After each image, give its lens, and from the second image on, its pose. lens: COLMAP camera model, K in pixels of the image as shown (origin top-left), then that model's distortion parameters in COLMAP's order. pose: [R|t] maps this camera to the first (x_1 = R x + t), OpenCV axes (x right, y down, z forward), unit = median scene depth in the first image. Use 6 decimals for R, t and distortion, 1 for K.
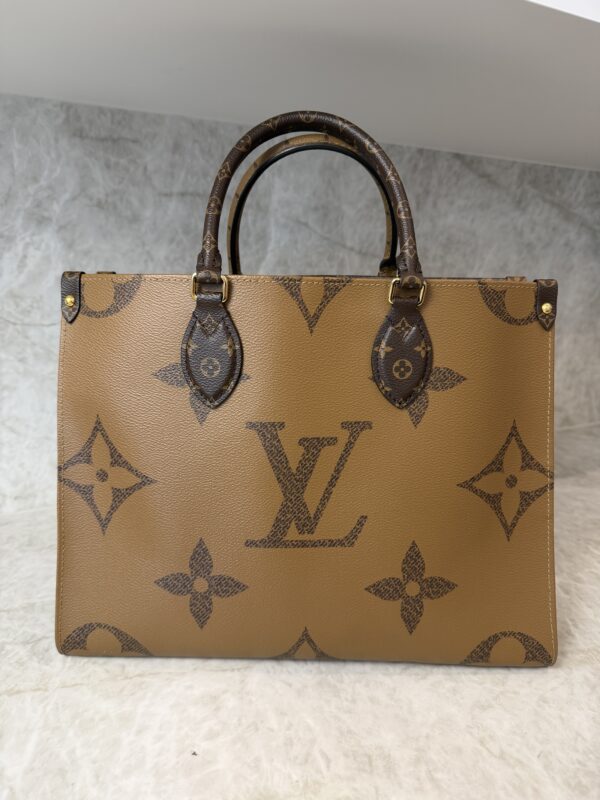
lens RADIAL K [[605.2, 0, 299.9], [0, 605.2, 395.9], [0, 0, 1]] dist [-0.037955, 0.006351]
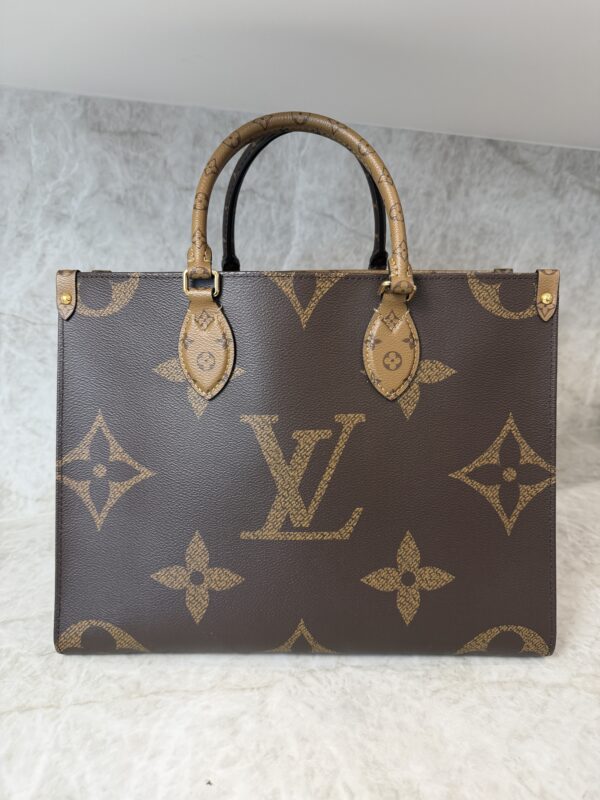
lens RADIAL K [[605.2, 0, 298.2], [0, 605.2, 391.5], [0, 0, 1]] dist [-0.037955, 0.006351]
pose [[0.998552, -0.003511, -0.053685, 0.010360], [0.003747, 0.999984, 0.004296, -0.013691], [0.053669, -0.004491, 0.998549, 0.047521]]
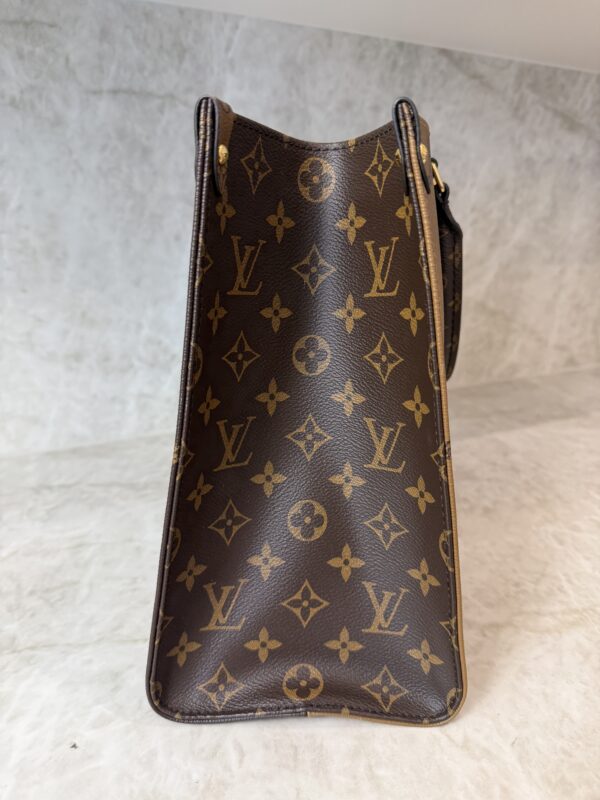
lens RADIAL K [[605.2, 0, 308.3], [0, 605.2, 402.3], [0, 0, 1]] dist [-0.037955, 0.006351]
pose [[0.999791, -0.019486, -0.006115, 0.095673], [0.019866, 0.997367, 0.069746, 0.063159], [0.004740, -0.069853, 0.997546, 0.161478]]
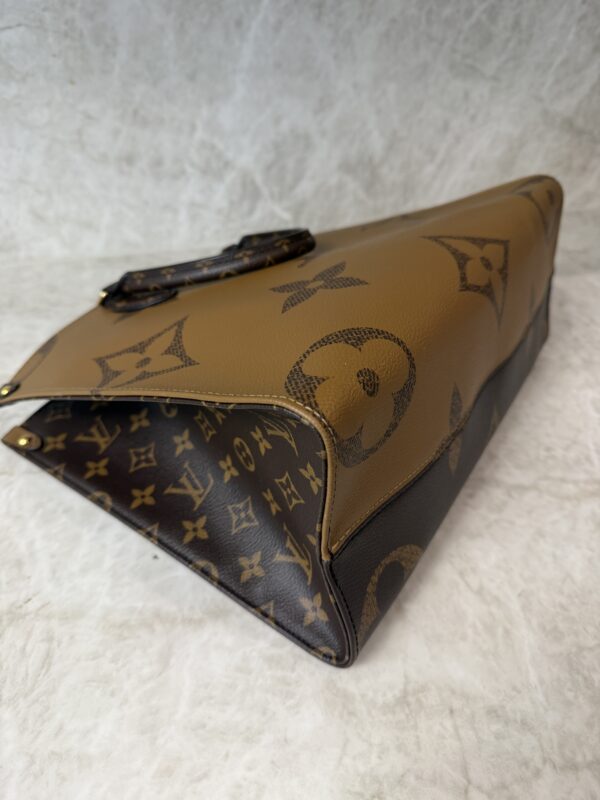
lens RADIAL K [[605.2, 0, 303.1], [0, 605.2, 416.4], [0, 0, 1]] dist [-0.037955, 0.006351]
pose [[0.995067, 0.085380, -0.050521, 0.057697], [-0.055086, 0.899035, 0.434398, -0.023956], [0.082509, -0.429472, 0.899303, 0.160474]]
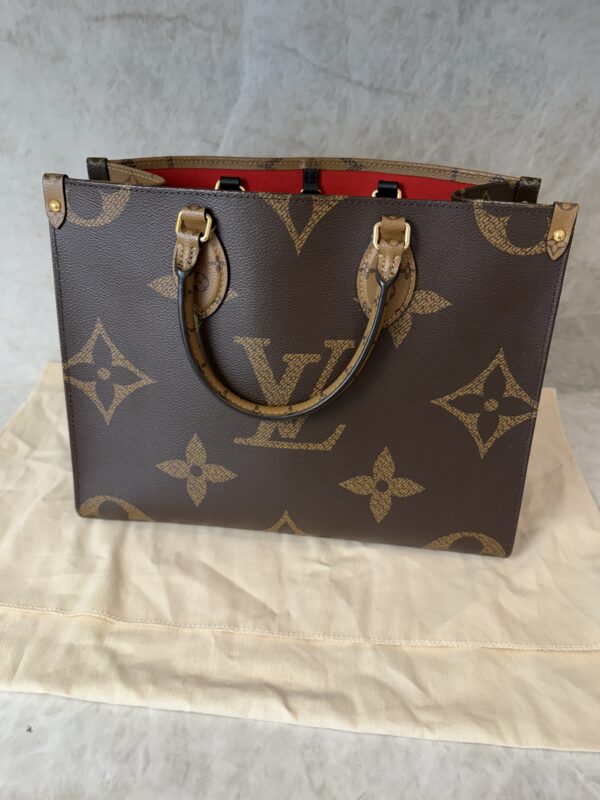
lens RADIAL K [[605.2, 0, 310.3], [0, 605.2, 399.0], [0, 0, 1]] dist [-0.037955, 0.006351]
pose [[0.984073, 0.107807, -0.141344, 0.256381], [-0.047273, 0.925193, 0.376540, -0.230494], [0.171364, -0.363861, 0.915554, 0.221884]]
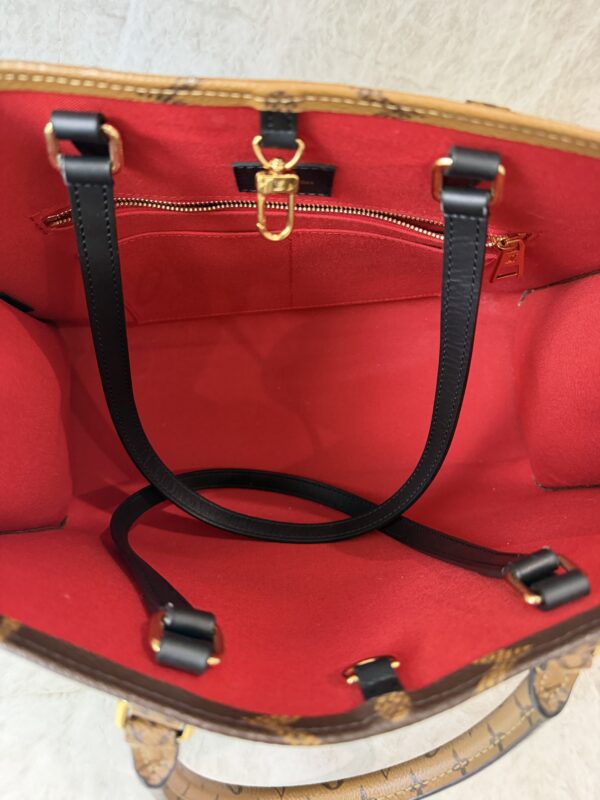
lens RADIAL K [[605.2, 0, 311.2], [0, 605.2, 405.0], [0, 0, 1]] dist [-0.037955, 0.006351]
pose [[0.998123, 0.034522, -0.050584, 0.193395], [-0.001733, 0.841563, 0.540156, -0.233588], [0.061217, -0.539055, 0.840043, 0.433711]]
